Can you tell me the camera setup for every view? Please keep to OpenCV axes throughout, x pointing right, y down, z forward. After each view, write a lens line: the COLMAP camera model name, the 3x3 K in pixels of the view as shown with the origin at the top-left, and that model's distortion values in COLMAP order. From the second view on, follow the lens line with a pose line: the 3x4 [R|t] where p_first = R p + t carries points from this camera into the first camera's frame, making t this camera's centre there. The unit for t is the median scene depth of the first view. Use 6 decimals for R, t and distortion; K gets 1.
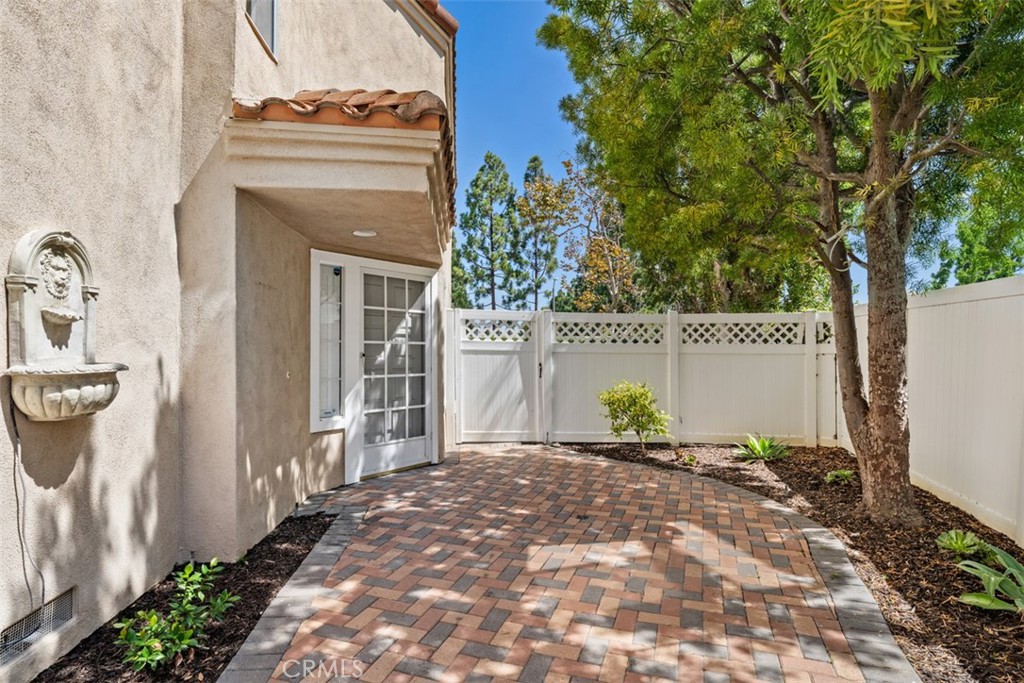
lens RADIAL K [[515.4, 0, 514.7], [0, 515.4, 348.8], [0, 0, 1]] dist [-0.000061, 0.000045]
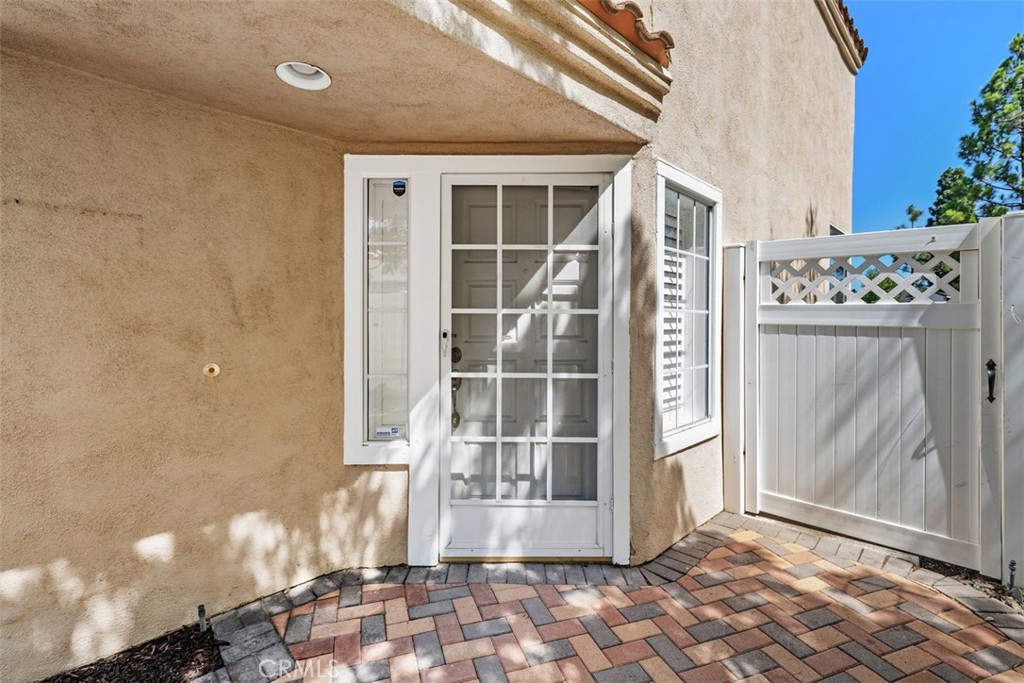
lens RADIAL K [[462.3, 0, 519.1], [0, 462.3, 326.0], [0, 0, 1]] dist [0.000916, 0.000883]
pose [[0.627125, 0.006143, -0.778894, 0.120572], [0.002396, 0.999949, 0.009816, -0.001563], [0.778915, -0.008022, 0.627078, 0.674942]]
